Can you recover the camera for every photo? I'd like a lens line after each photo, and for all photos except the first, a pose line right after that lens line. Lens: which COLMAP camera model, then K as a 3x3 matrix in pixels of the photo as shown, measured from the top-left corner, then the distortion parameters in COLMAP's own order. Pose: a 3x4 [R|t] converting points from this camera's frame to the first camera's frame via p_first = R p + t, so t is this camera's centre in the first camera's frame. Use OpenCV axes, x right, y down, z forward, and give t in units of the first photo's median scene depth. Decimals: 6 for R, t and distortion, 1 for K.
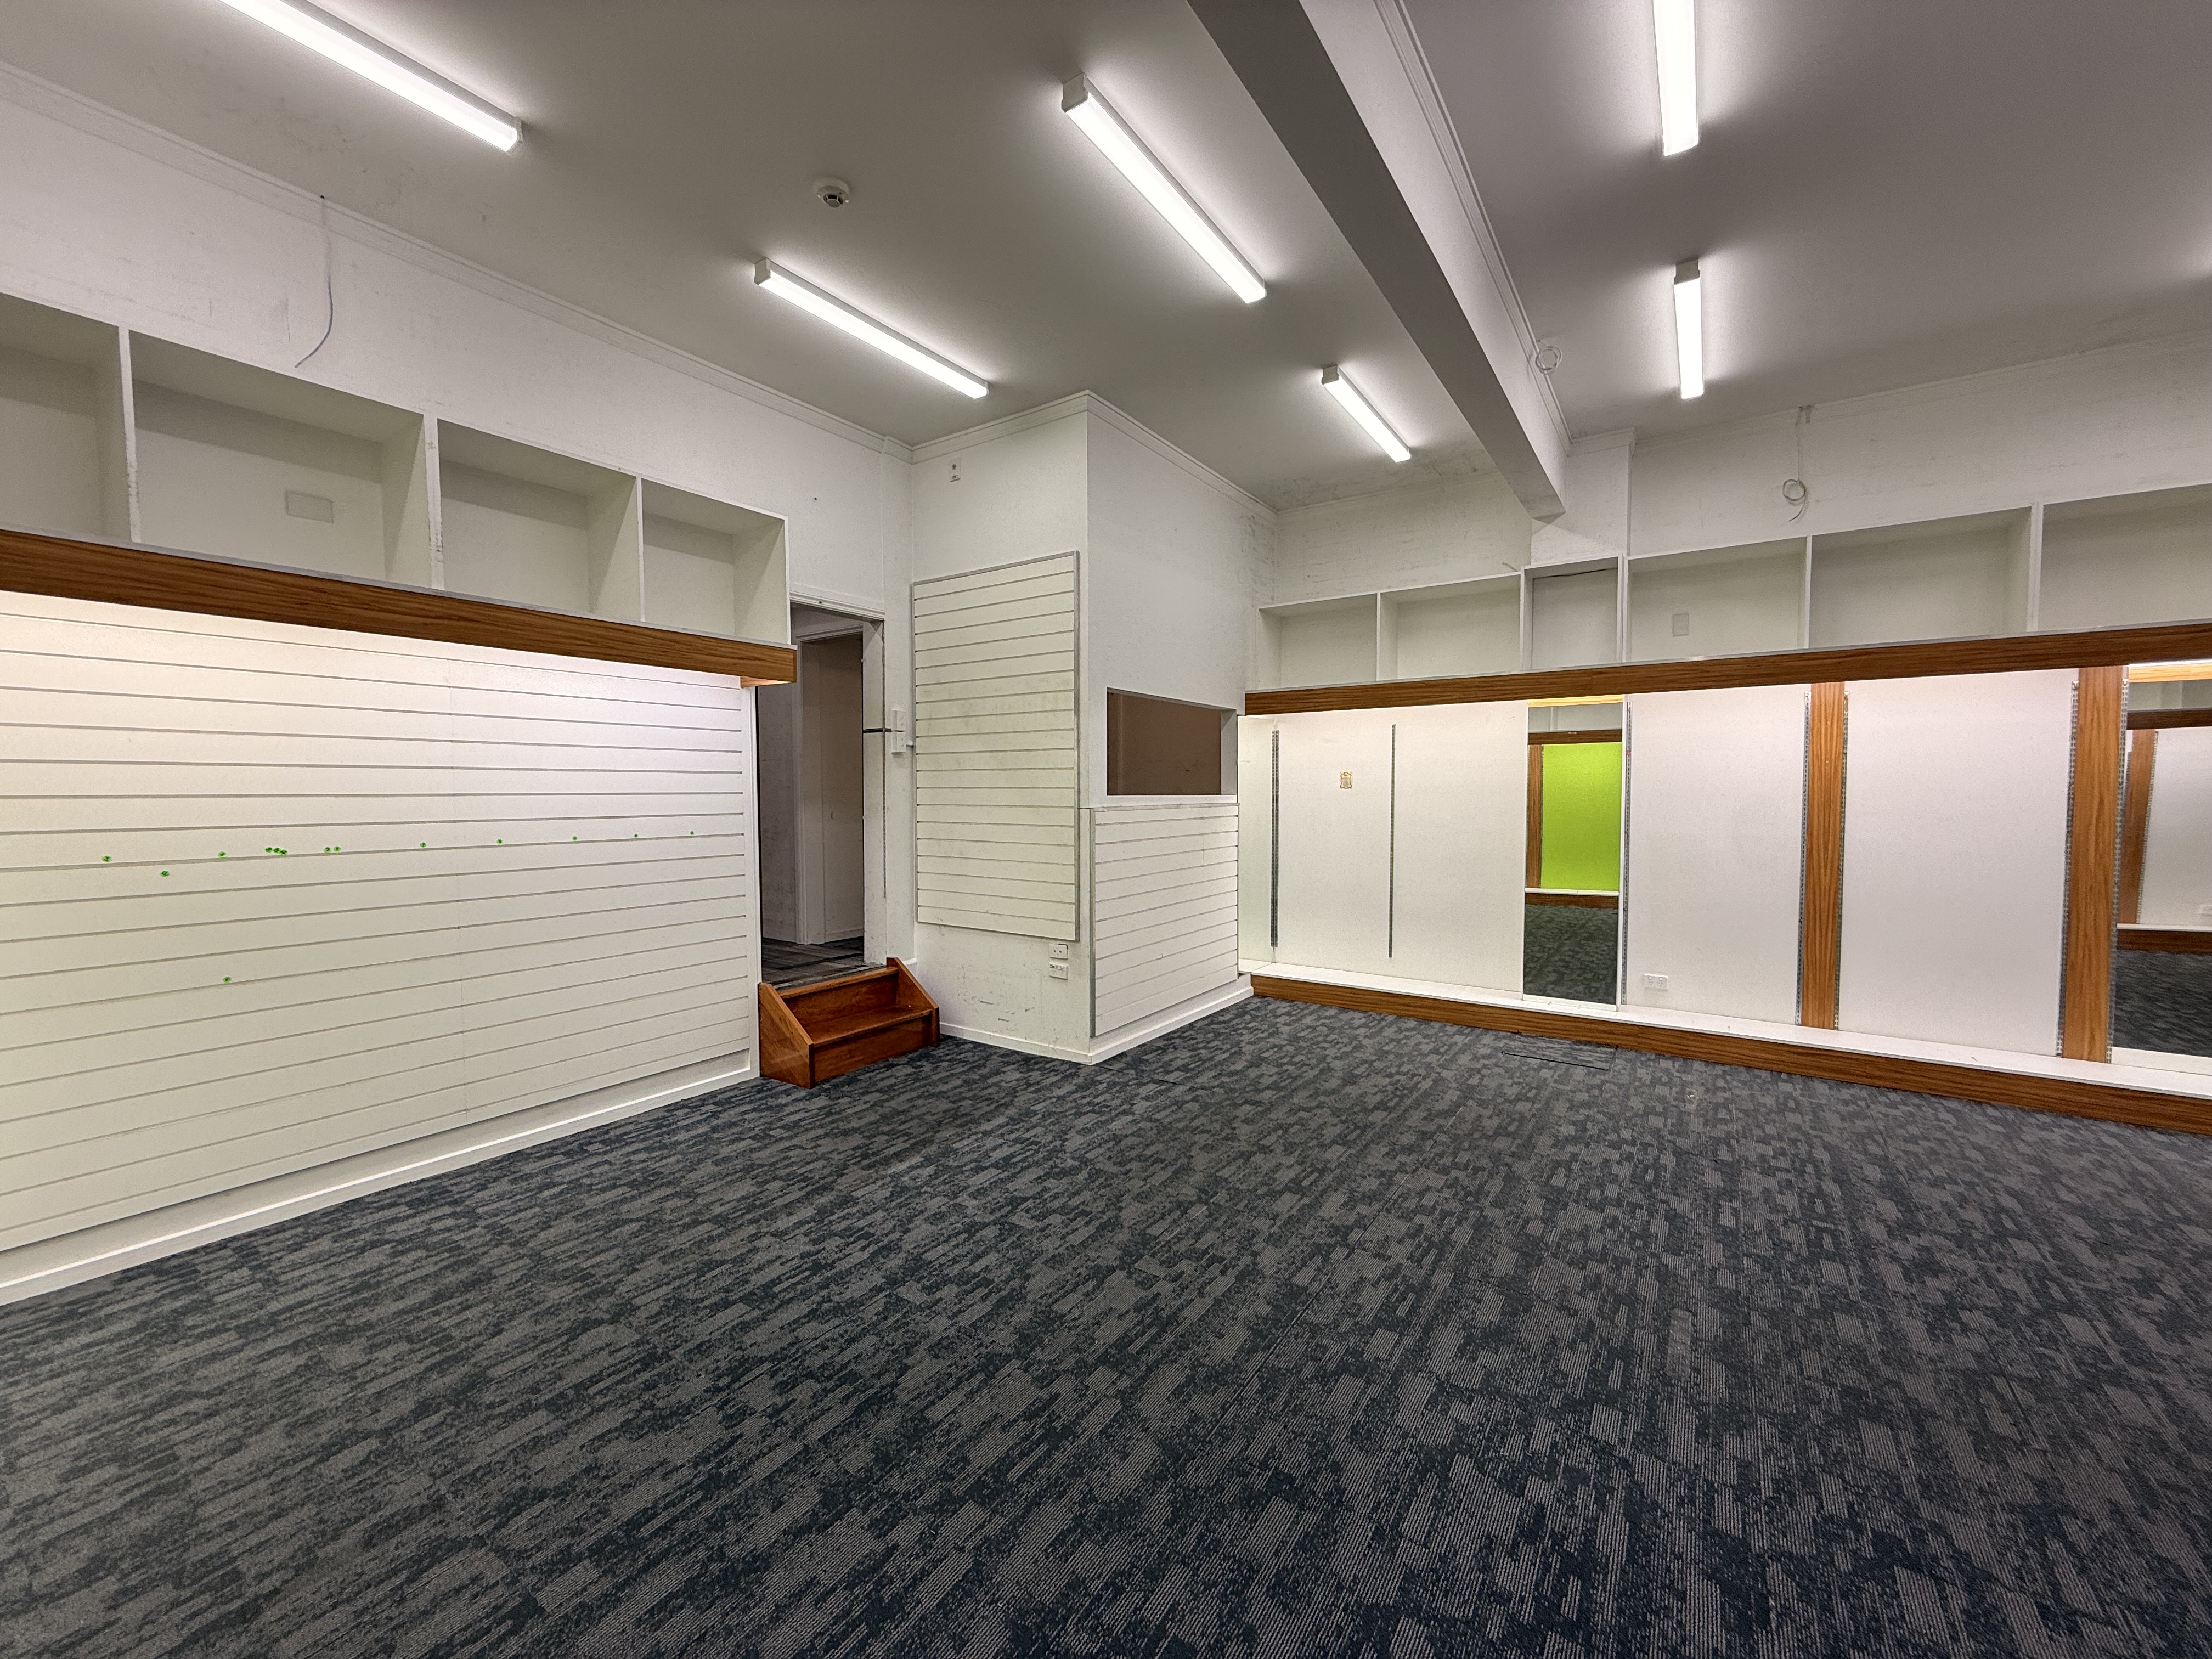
lens RADIAL K [[876.7, 0, 1095.6], [0, 876.7, 836.2], [0, 0, 1]] dist [0.001704, 0.000265]
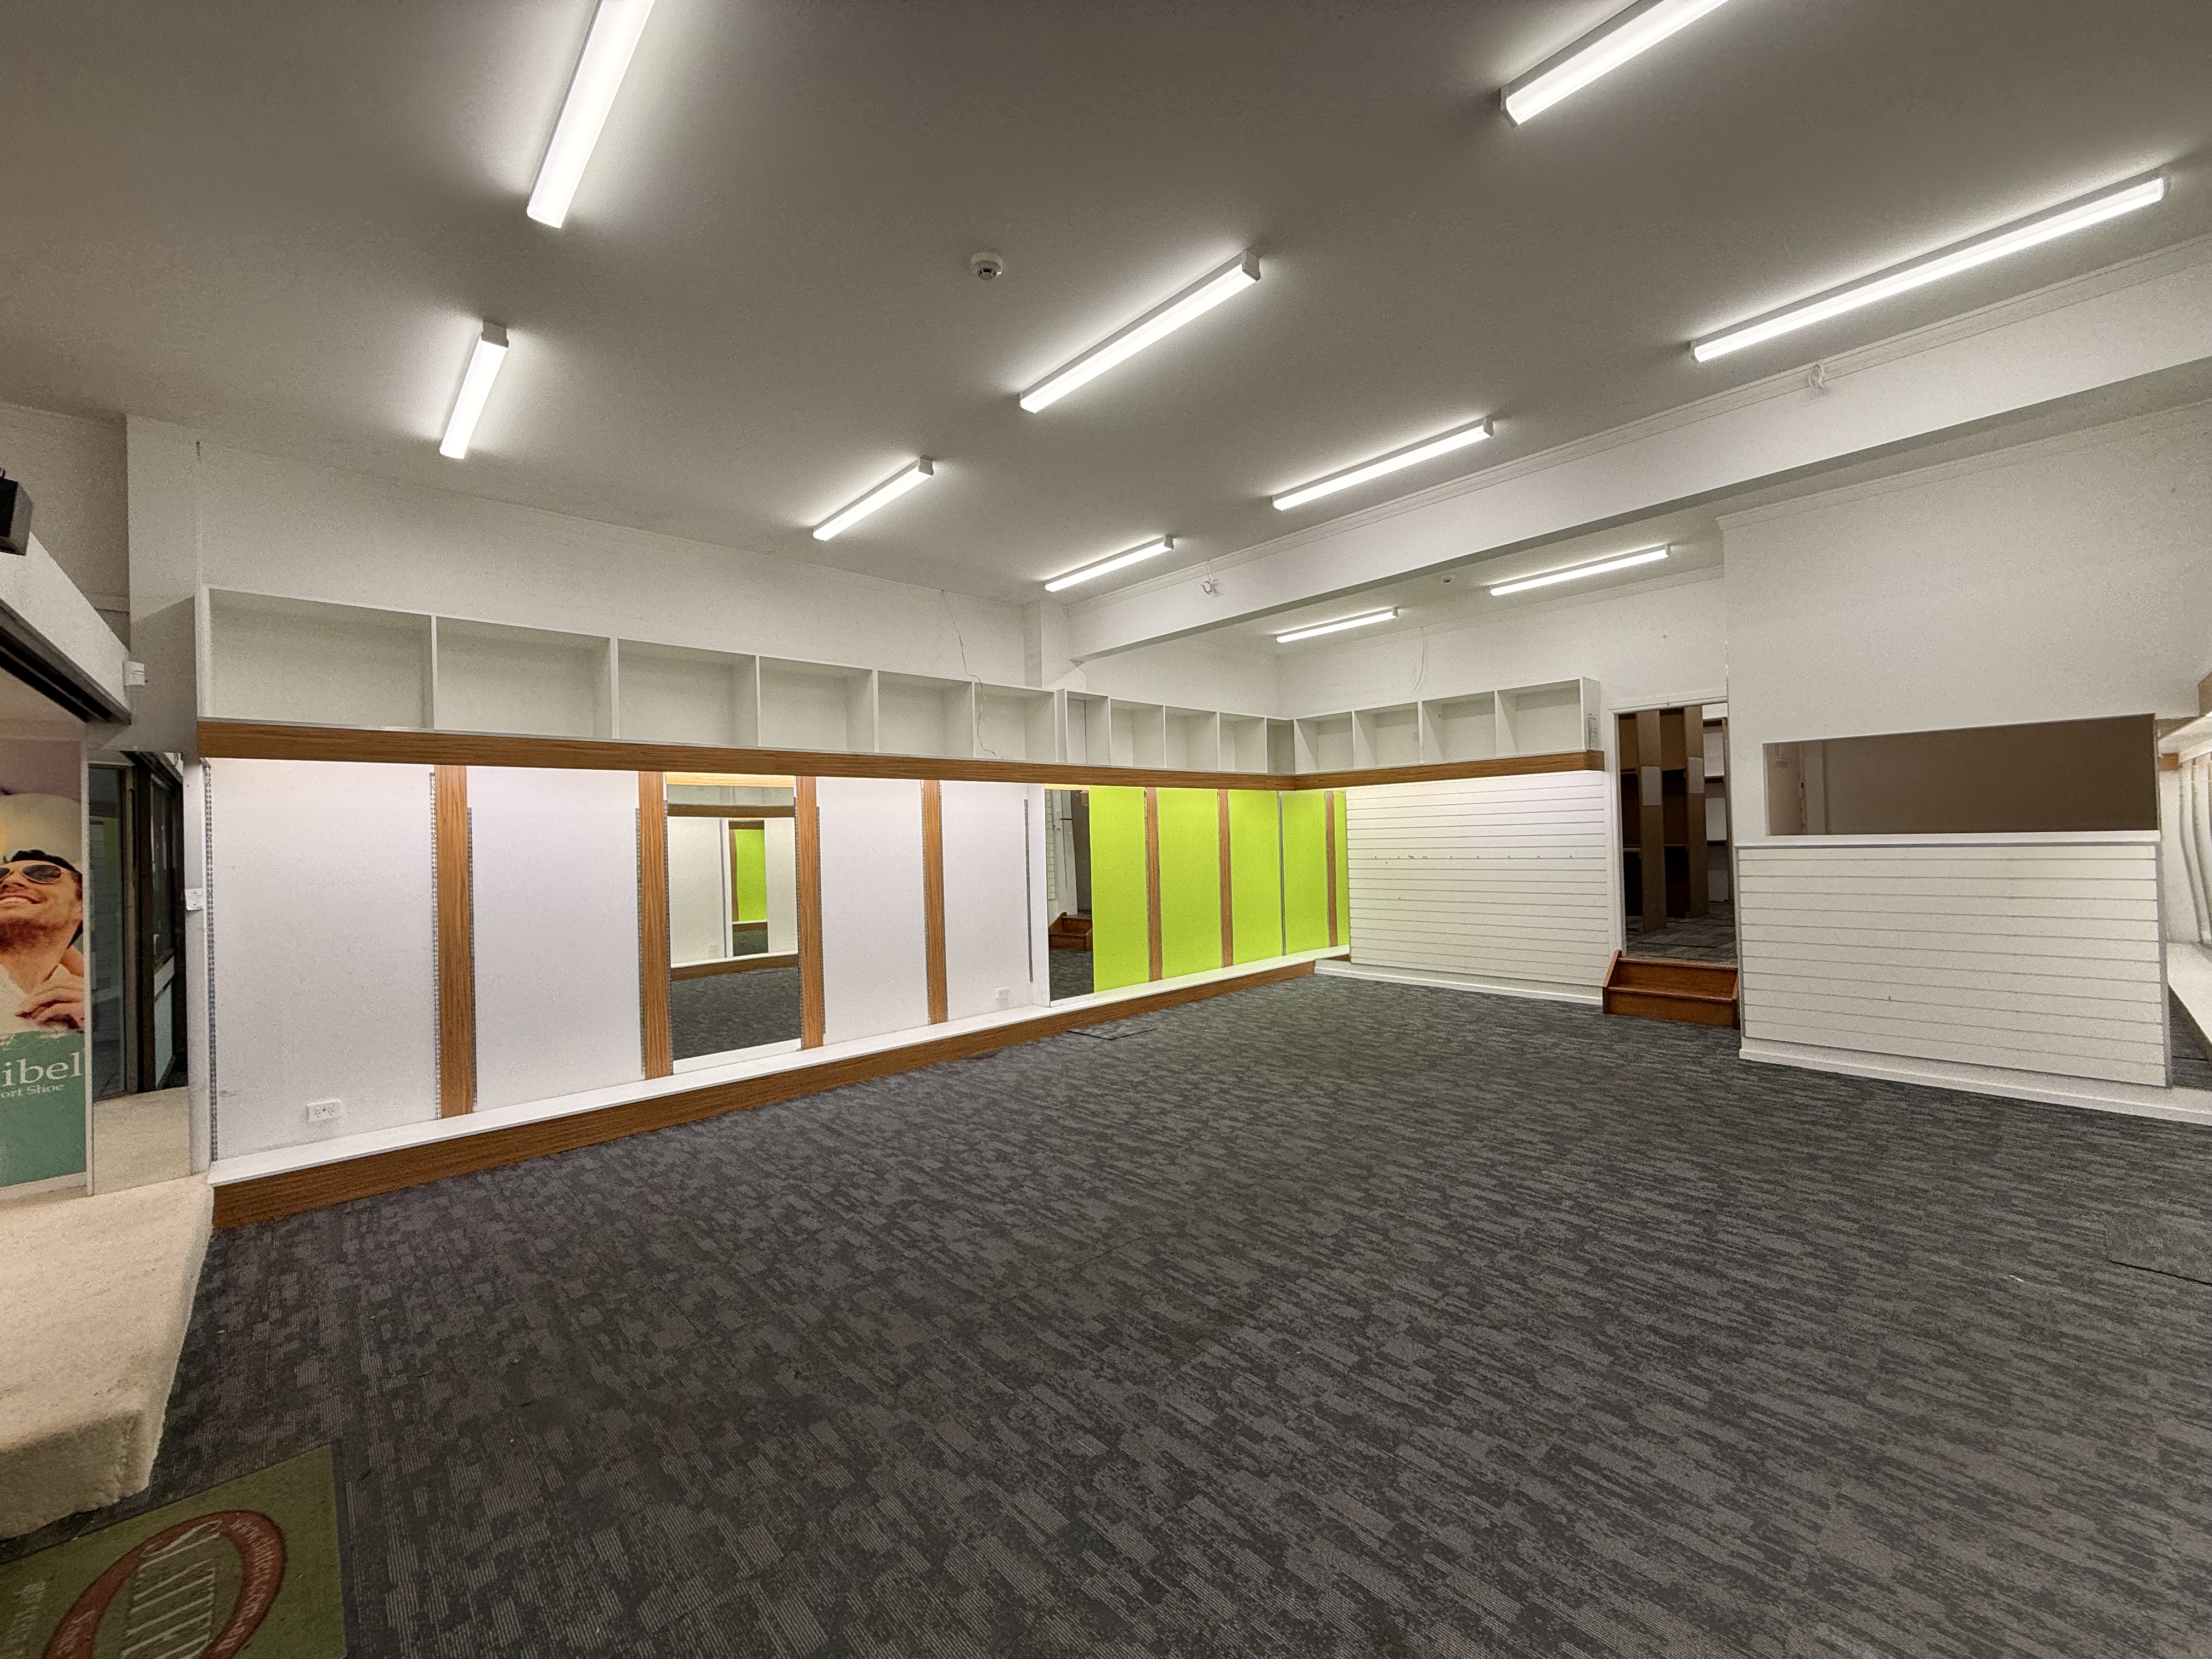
lens RADIAL K [[876.7, 0, 1103.9], [0, 876.7, 832.3], [0, 0, 1]] dist [0.001704, 0.000265]
pose [[-0.215452, 0.001721, -0.976513, 1.692804], [-0.022915, 0.999714, 0.006817, -0.048263], [0.976246, 0.023845, -0.215351, 0.493125]]
